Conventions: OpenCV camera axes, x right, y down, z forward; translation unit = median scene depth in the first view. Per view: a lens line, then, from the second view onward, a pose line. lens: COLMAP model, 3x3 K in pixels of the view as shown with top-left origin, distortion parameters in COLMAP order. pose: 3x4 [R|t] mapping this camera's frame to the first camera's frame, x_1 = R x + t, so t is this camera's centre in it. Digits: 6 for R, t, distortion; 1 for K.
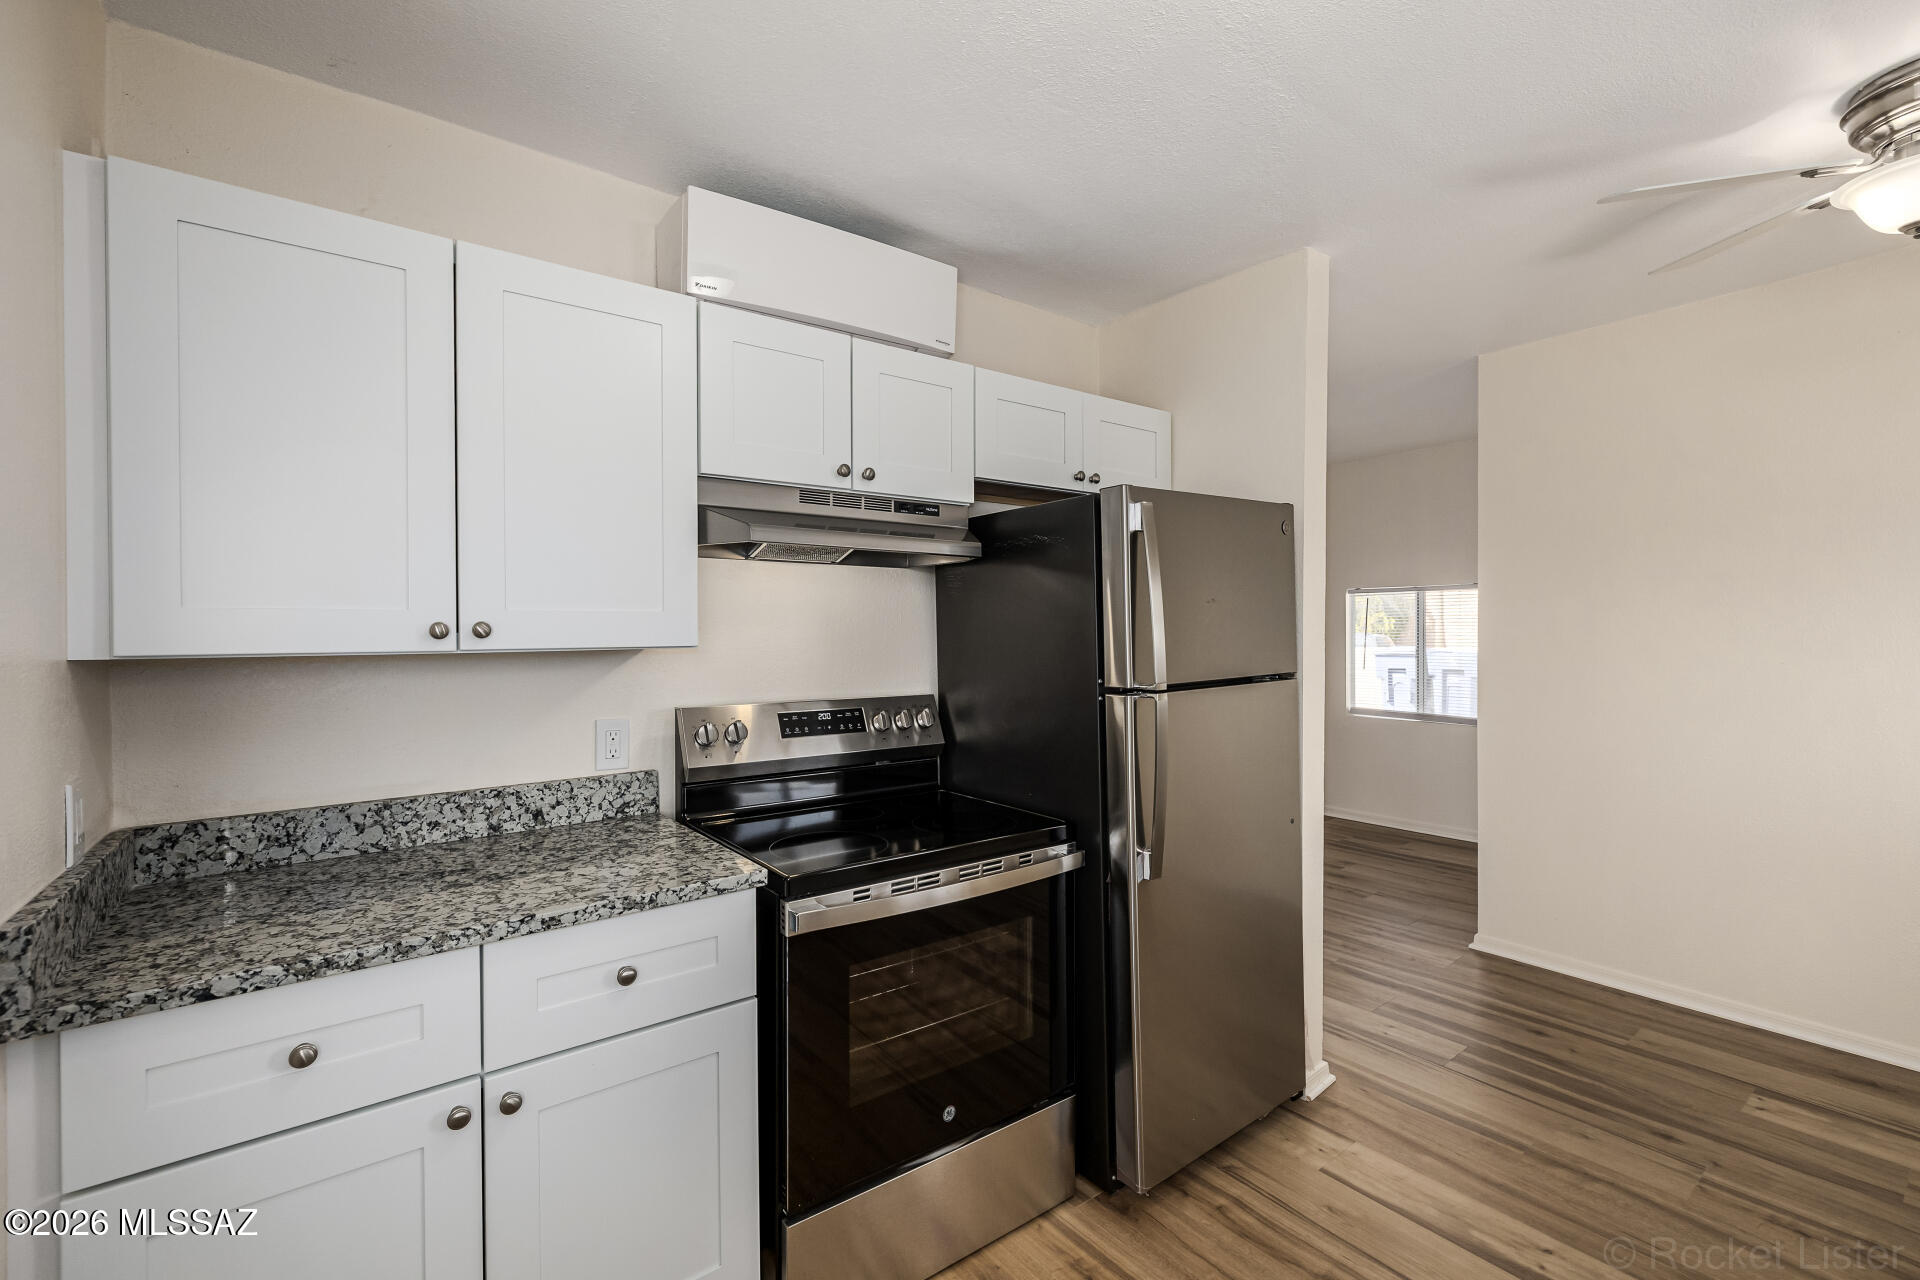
lens RADIAL K [[808.5, 0, 943.3], [0, 808.5, 633.2], [0, 0, 1]] dist [-0.002697, -0.000372]
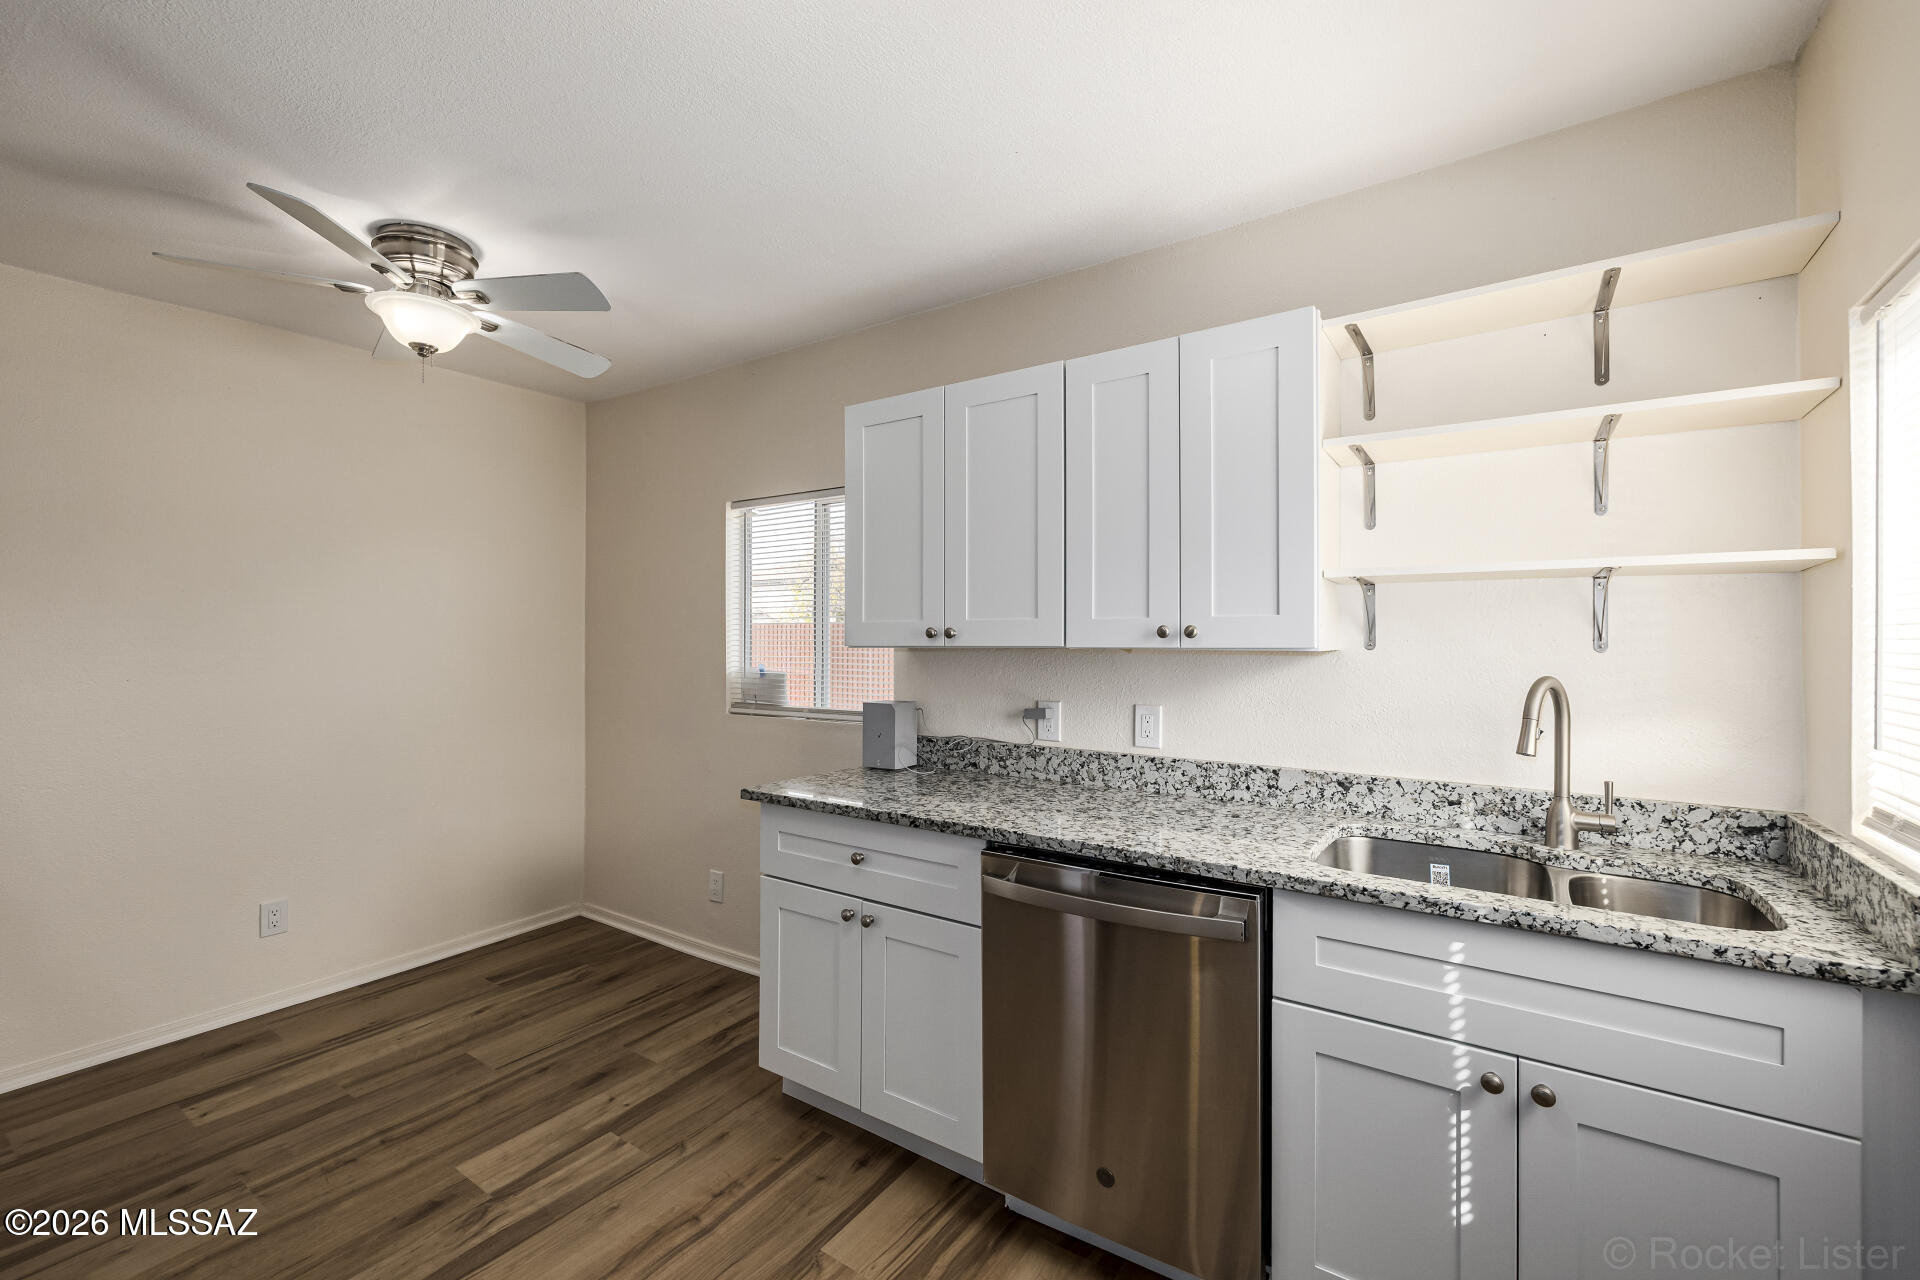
lens RADIAL K [[808.5, 0, 943.3], [0, 808.5, 633.2], [0, 0, 1]] dist [-0.002697, -0.000372]
pose [[-0.318173, 0.011481, 0.947963, -0.288904], [0.004393, 0.999934, -0.010636, -0.004834], [-0.948023, 0.000781, -0.318202, 0.489709]]
